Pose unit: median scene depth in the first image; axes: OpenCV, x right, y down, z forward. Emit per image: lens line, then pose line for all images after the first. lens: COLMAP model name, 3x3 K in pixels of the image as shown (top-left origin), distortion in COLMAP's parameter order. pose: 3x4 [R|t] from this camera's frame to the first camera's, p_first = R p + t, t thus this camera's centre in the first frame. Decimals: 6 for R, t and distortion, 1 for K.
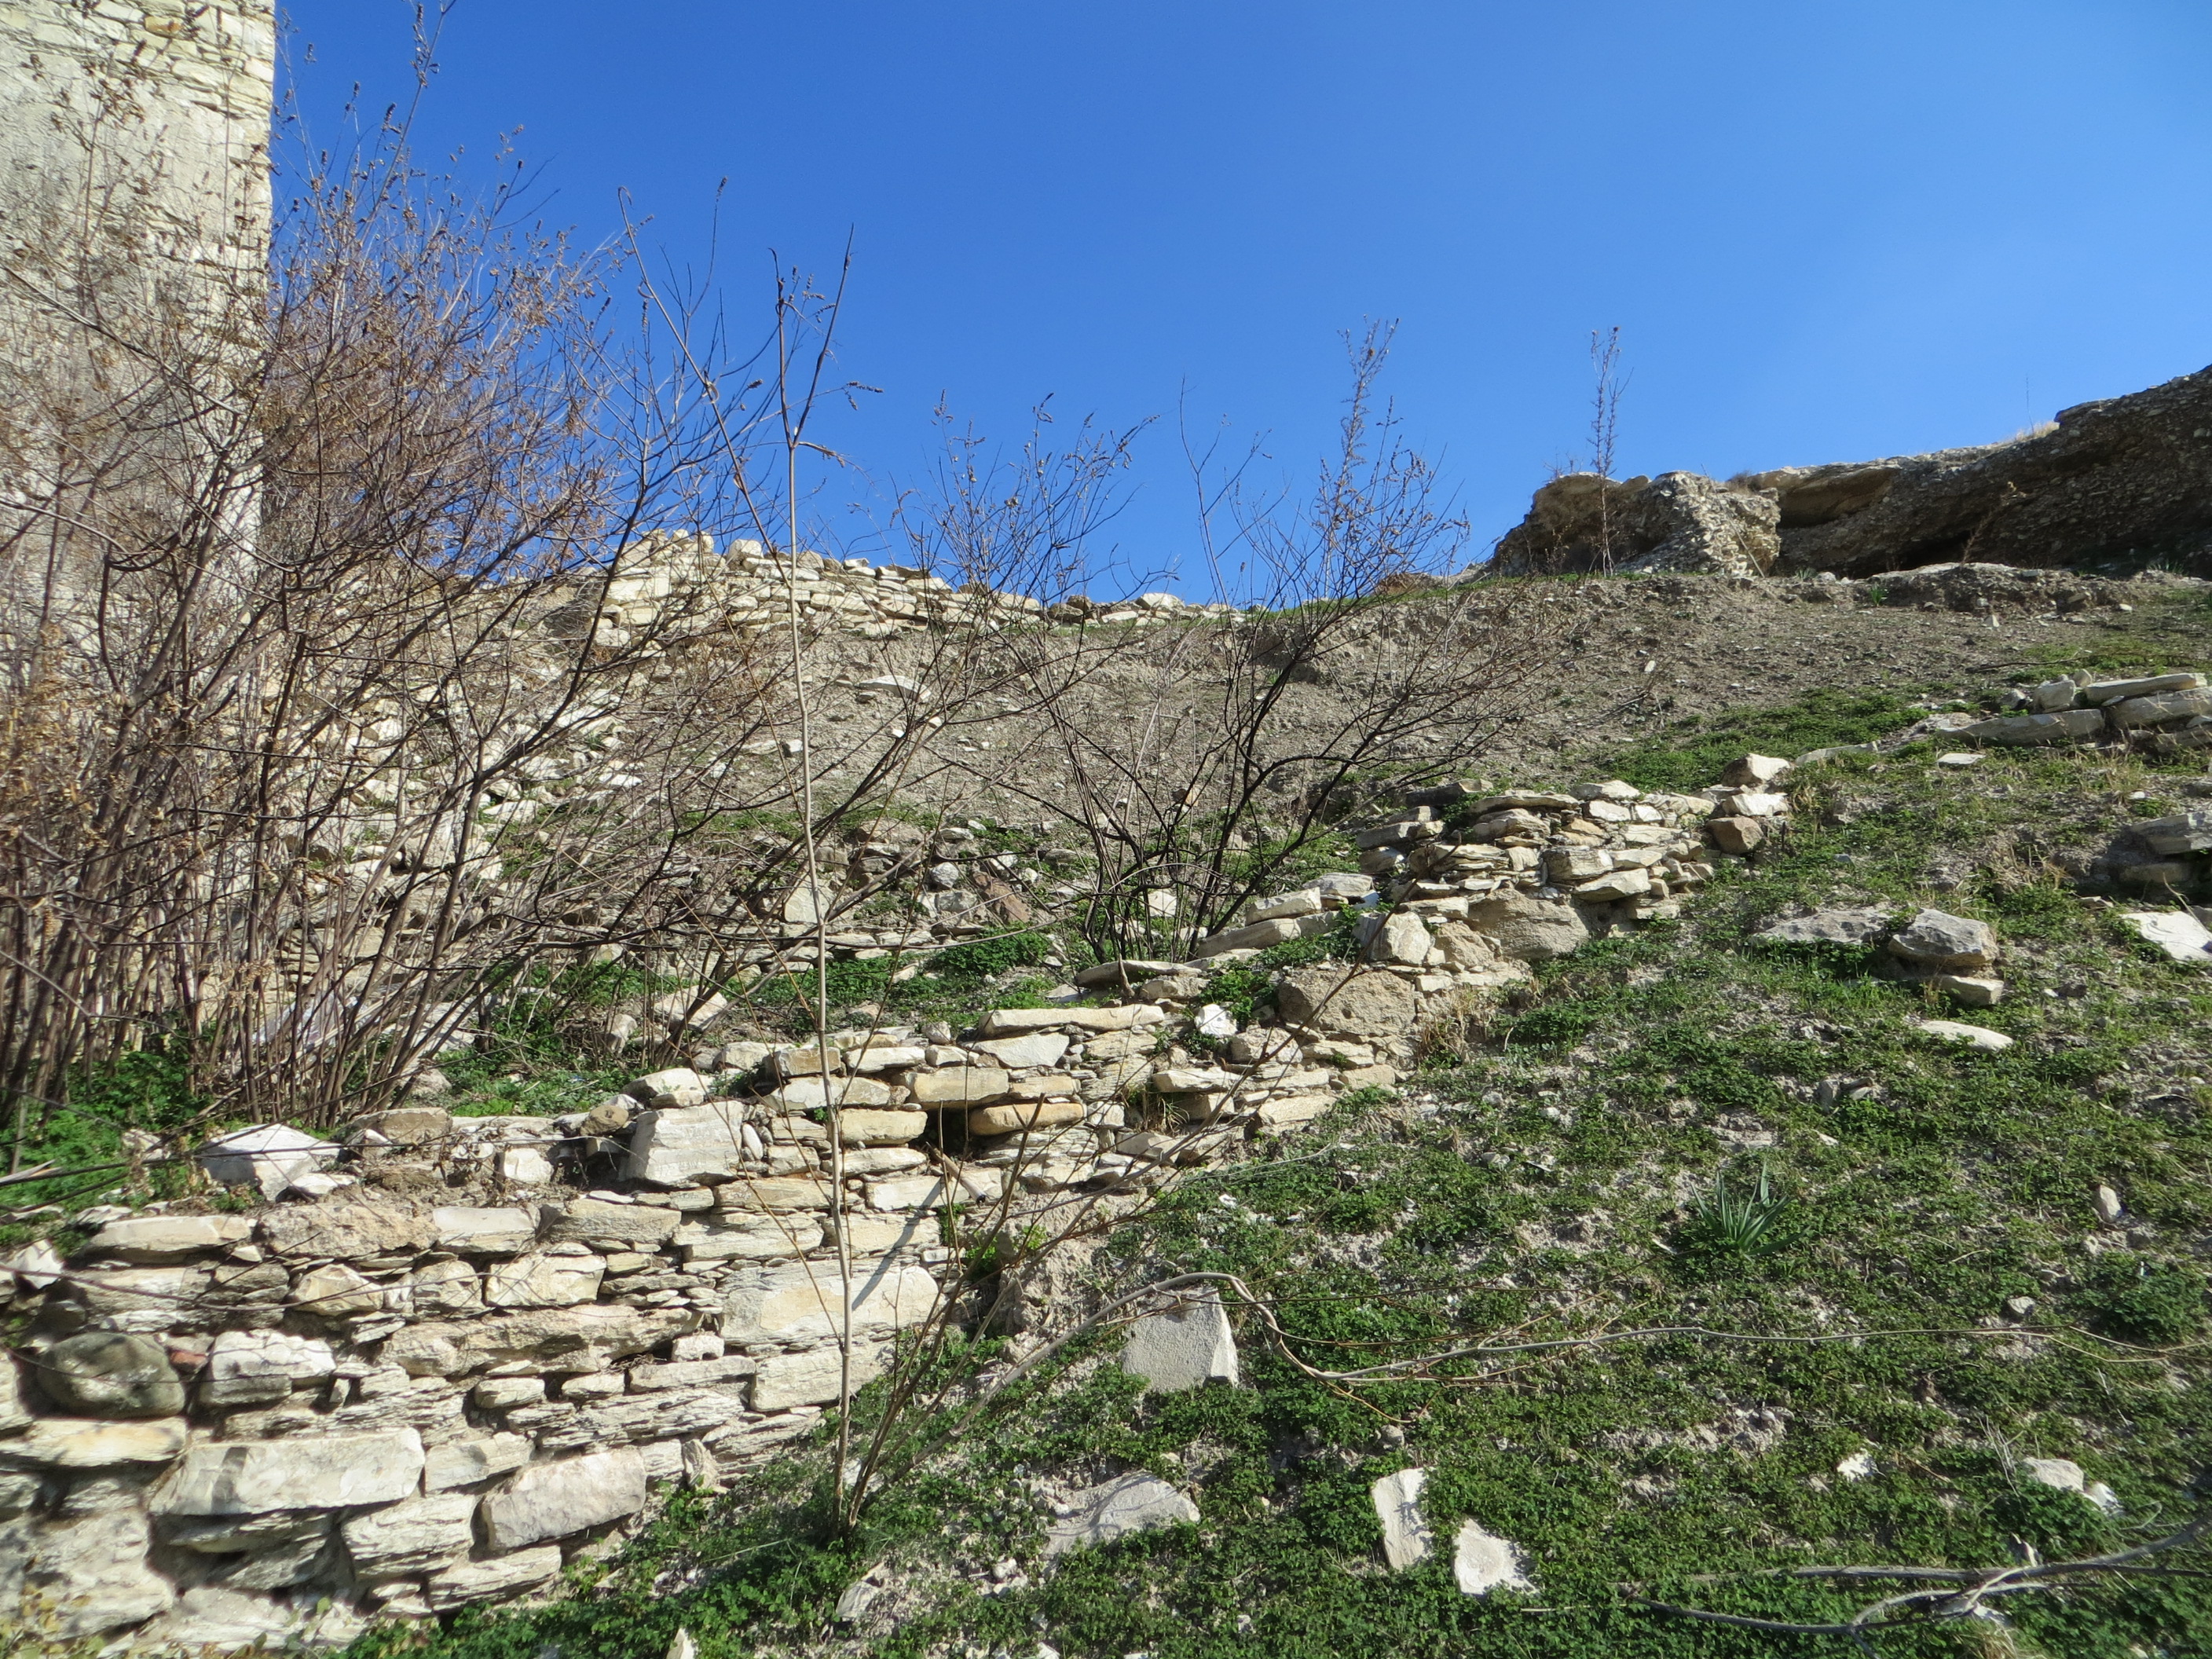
lens RADIAL K [[1664.0, 0, 1085.2], [0, 1664.0, 817.0], [0, 0, 1]] dist [-0.015754, 0.004292]
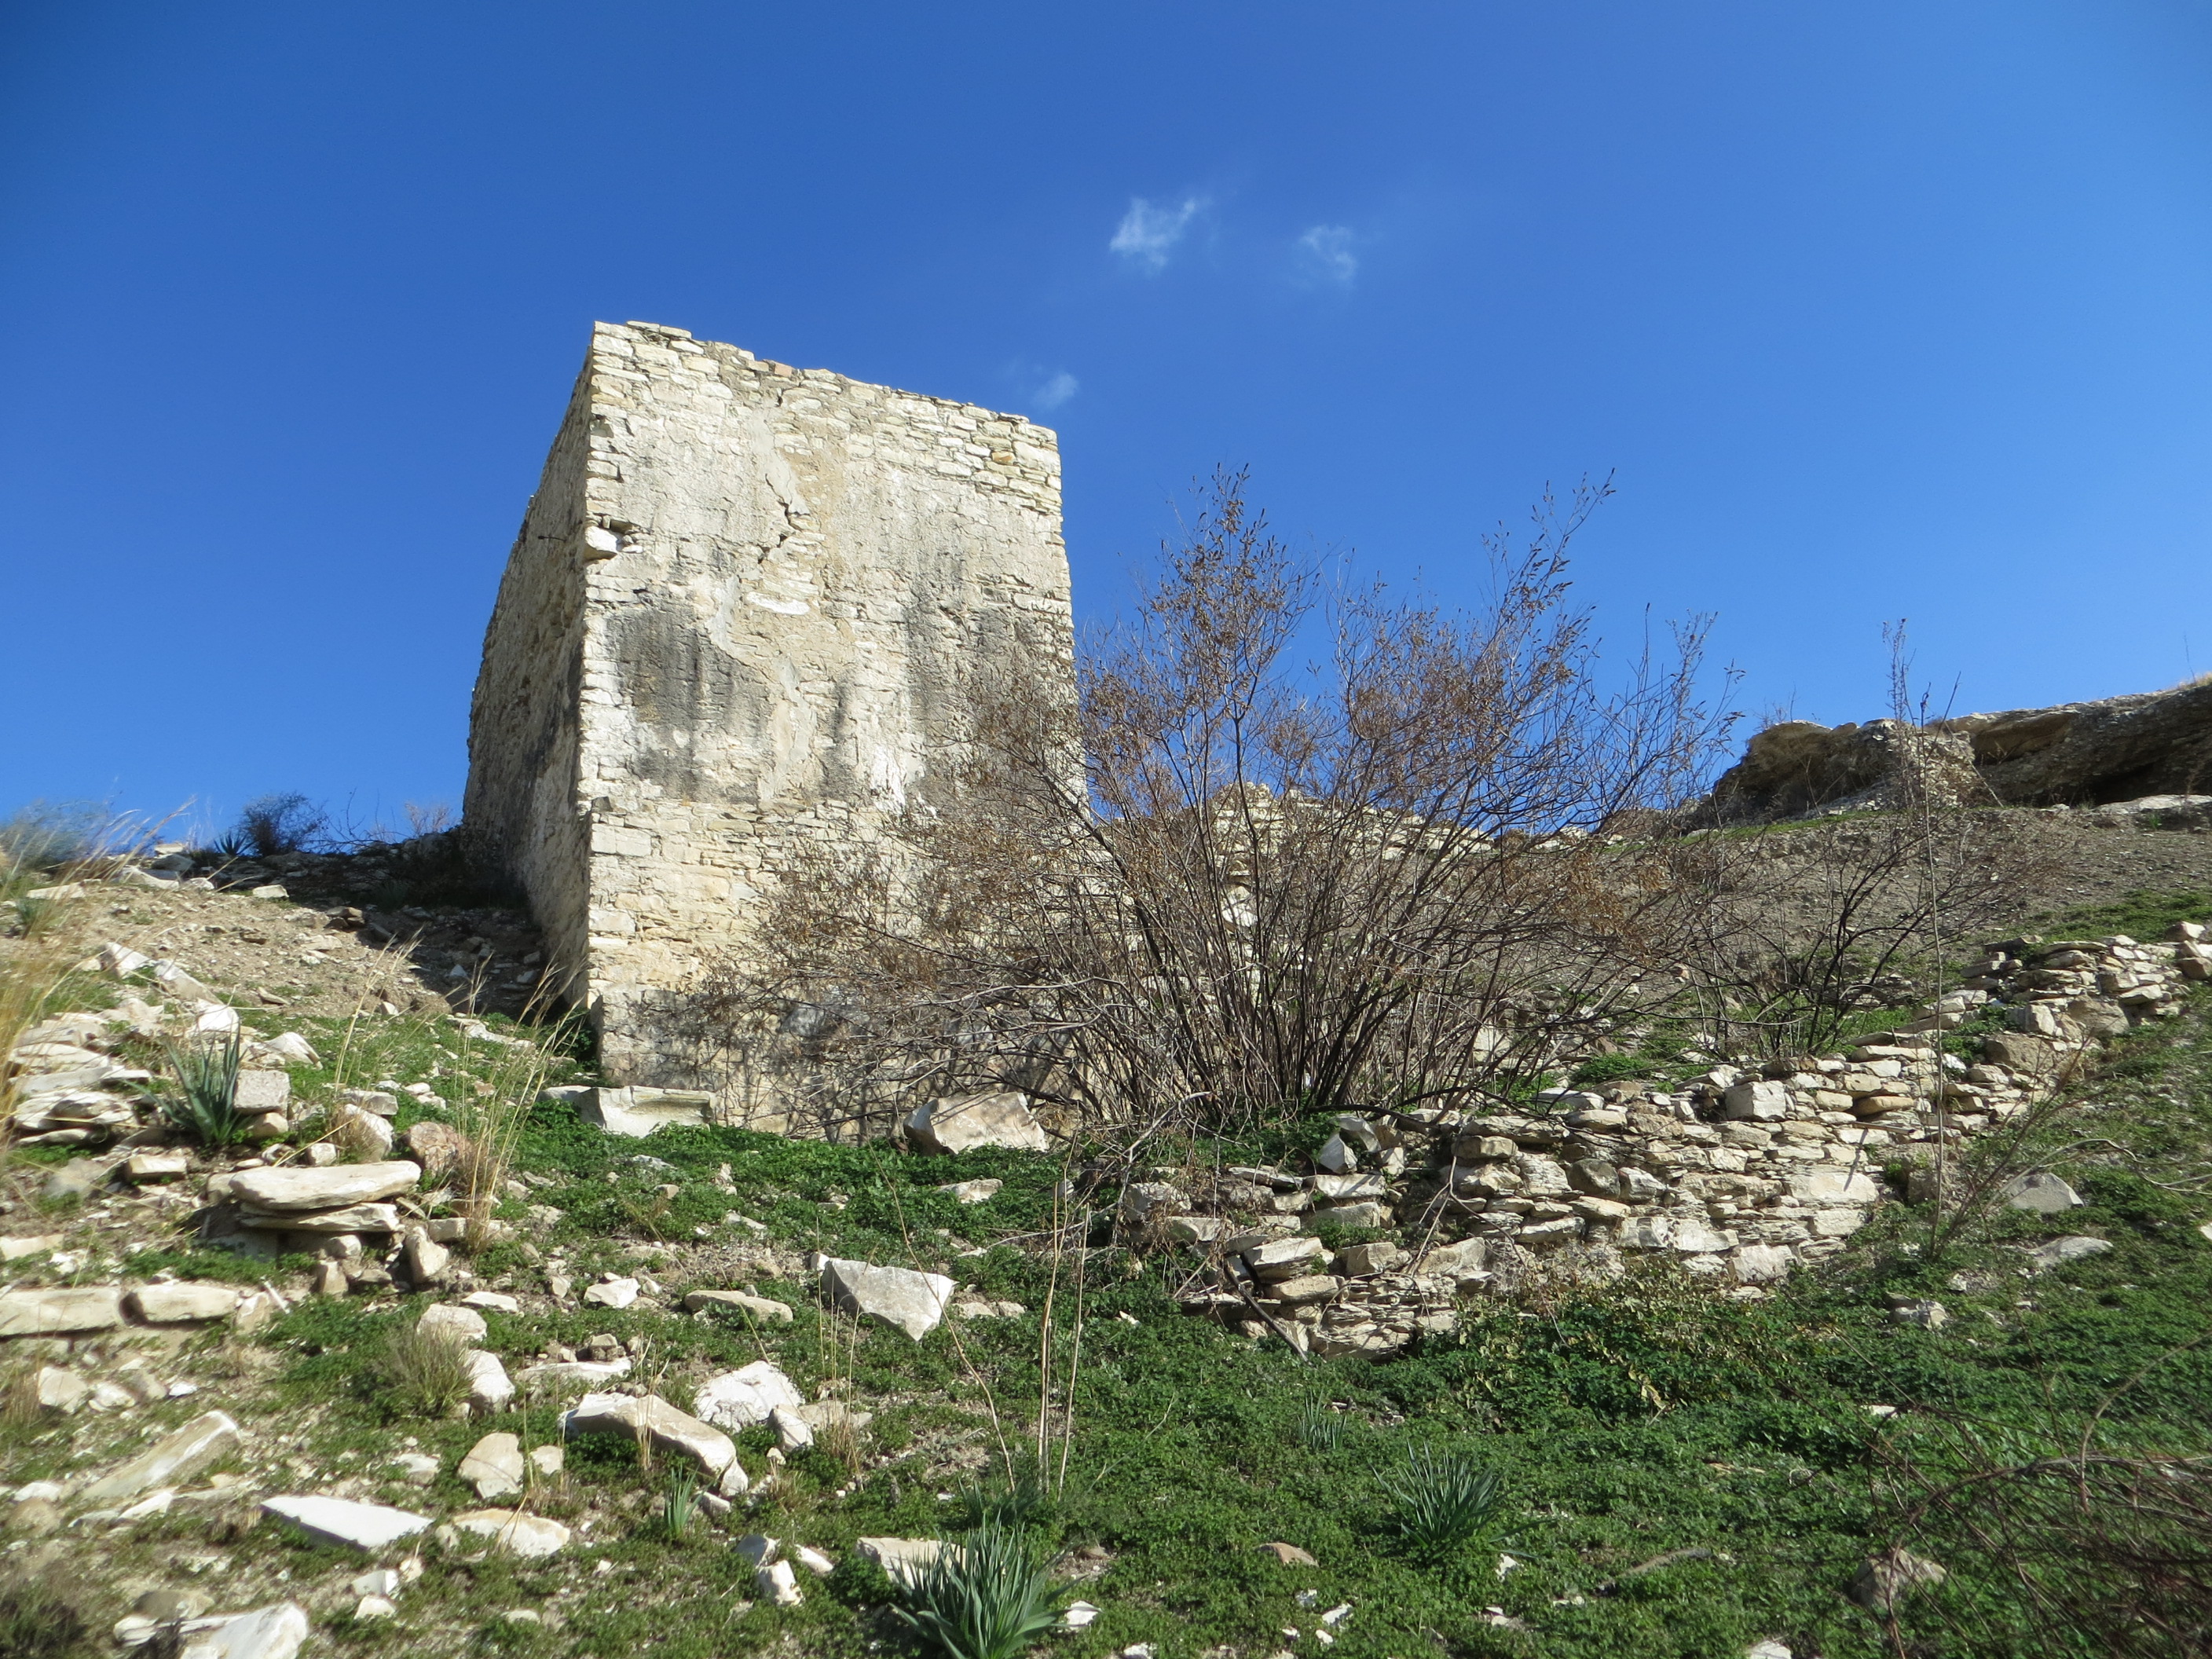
lens RADIAL K [[1664.0, 0, 1085.9], [0, 1664.0, 834.5], [0, 0, 1]] dist [-0.015754, 0.004292]
pose [[0.998674, -0.007724, -0.050891, -1.004475], [0.000962, 0.991305, -0.131580, 0.152267], [0.051465, 0.131357, 0.989998, -1.102405]]
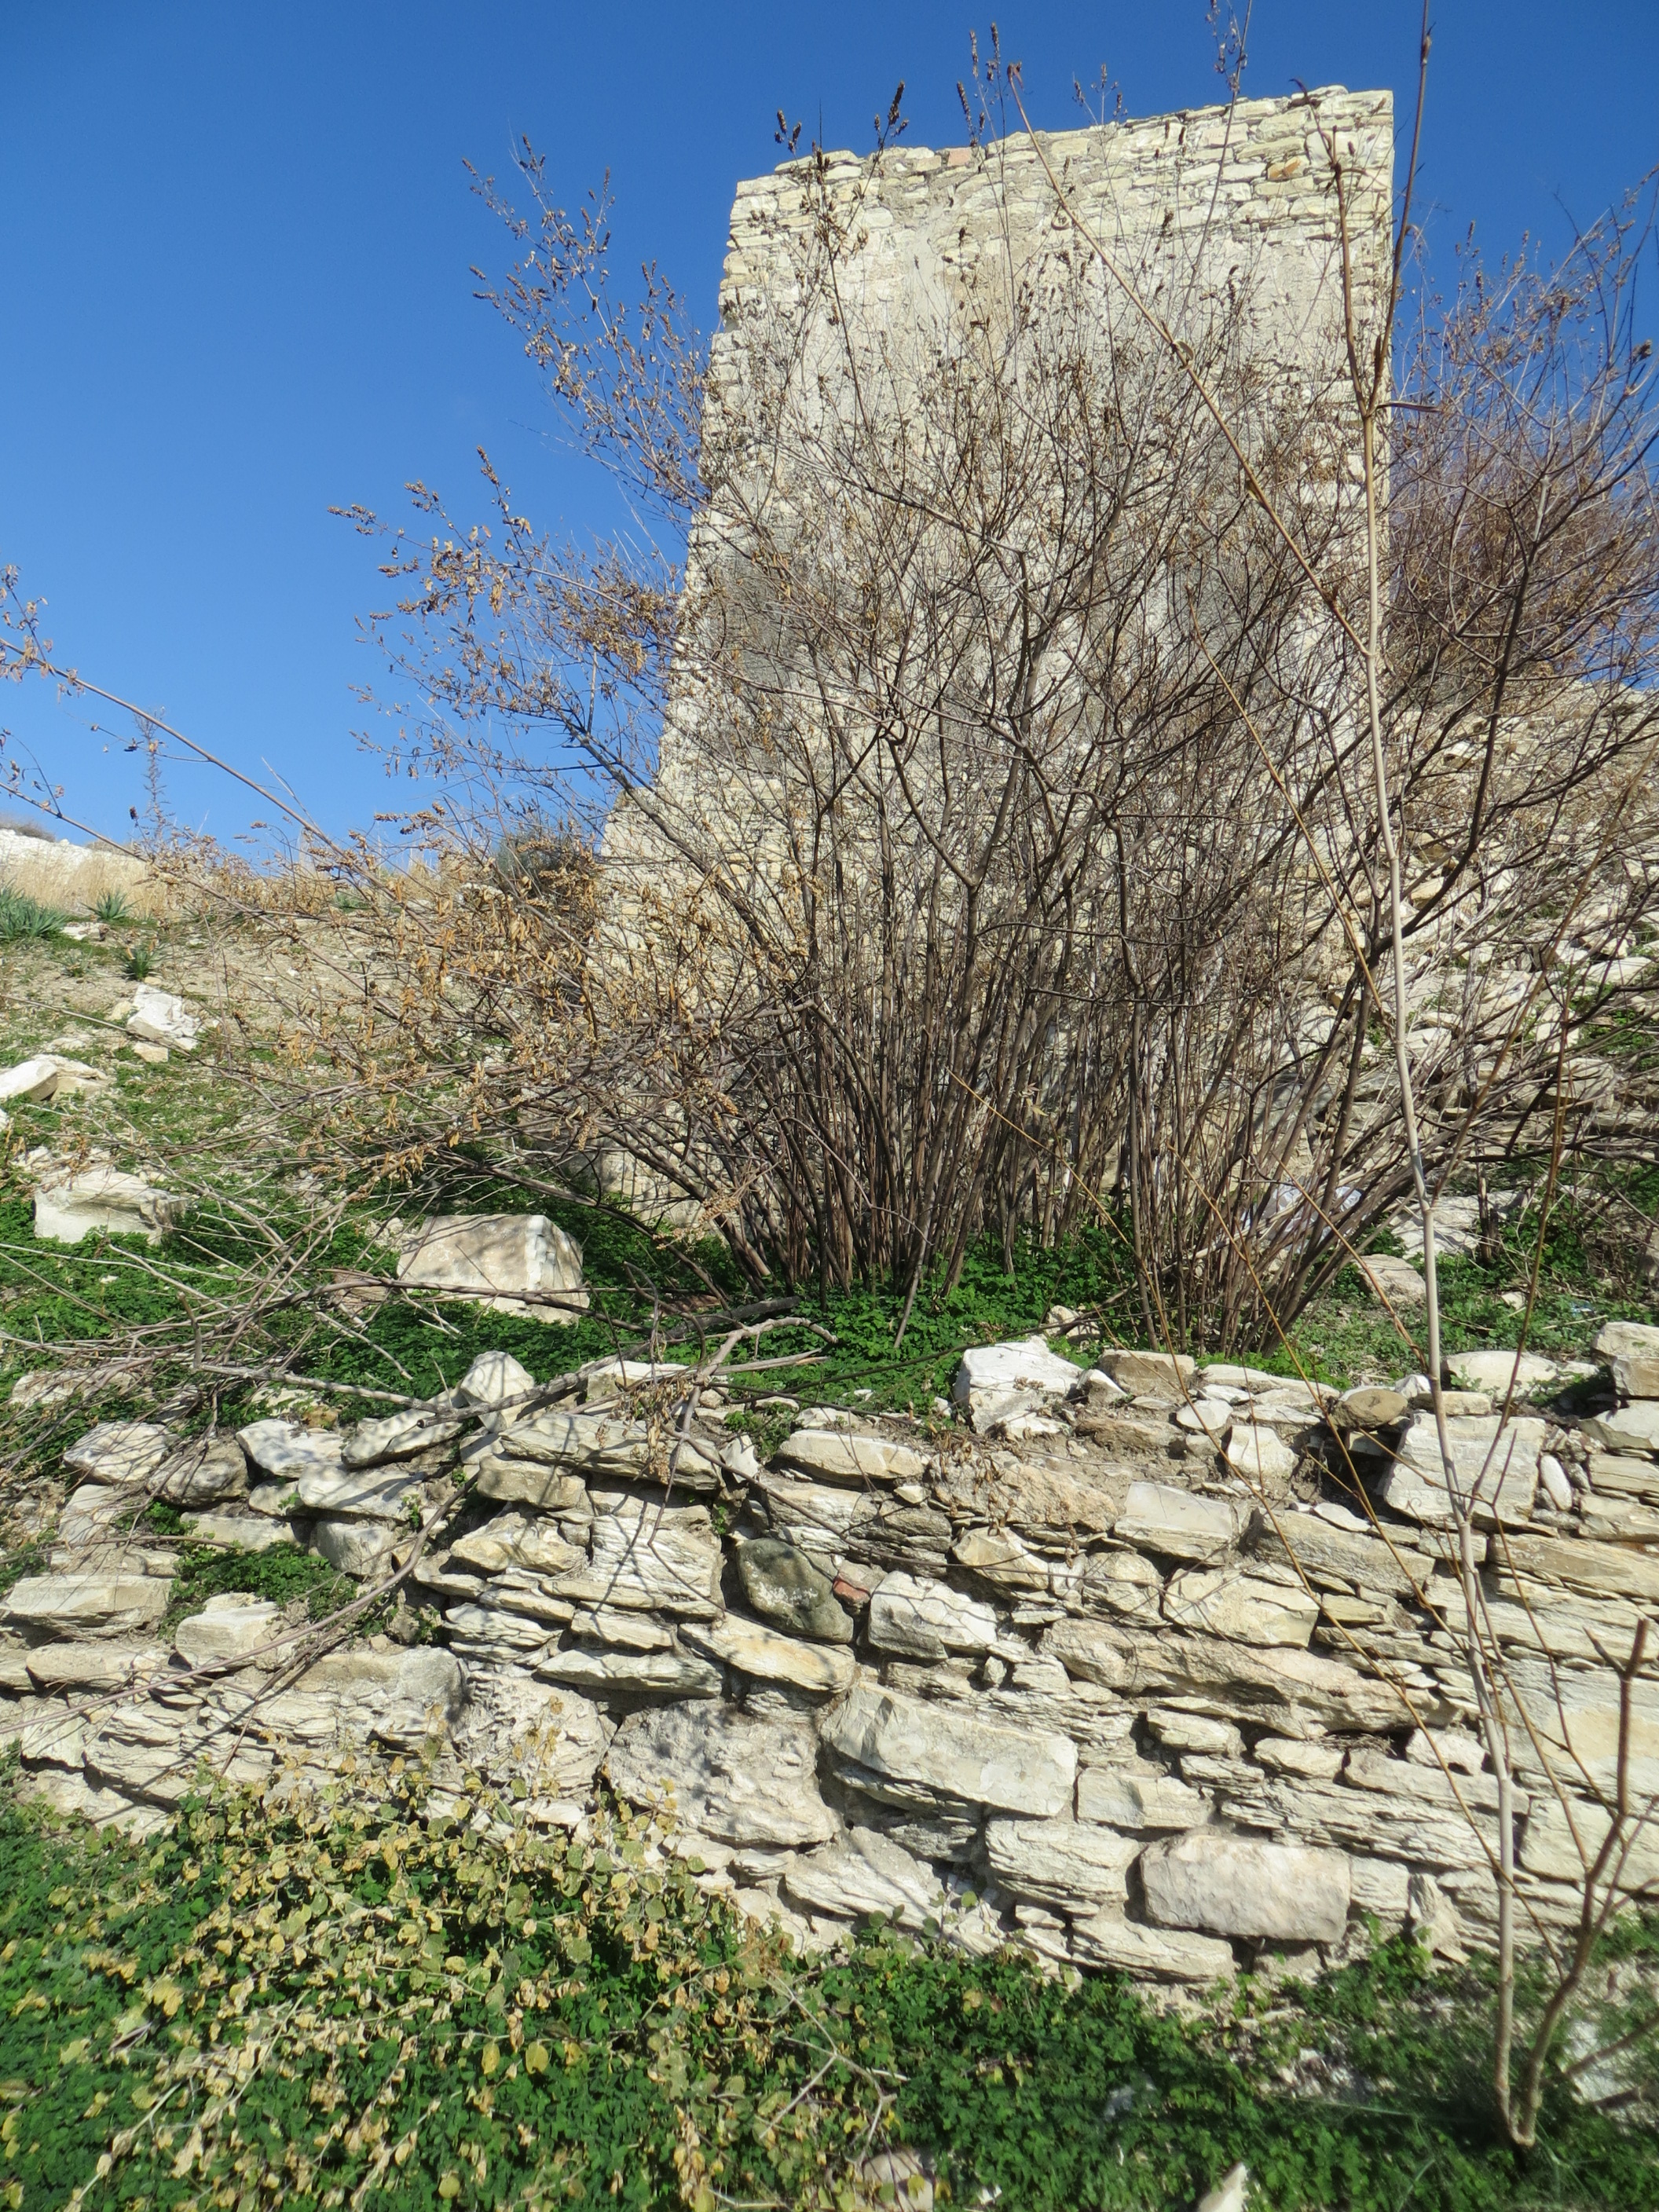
lens RADIAL K [[1664.0, 0, 814.5], [0, 1664.0, 1092.9], [0, 0, 1]] dist [-0.015754, 0.004292]
pose [[0.621174, 0.050399, -0.782051, 0.149855], [0.011123, 0.997262, 0.073103, -0.021079], [0.783594, -0.054109, 0.618913, 0.371642]]
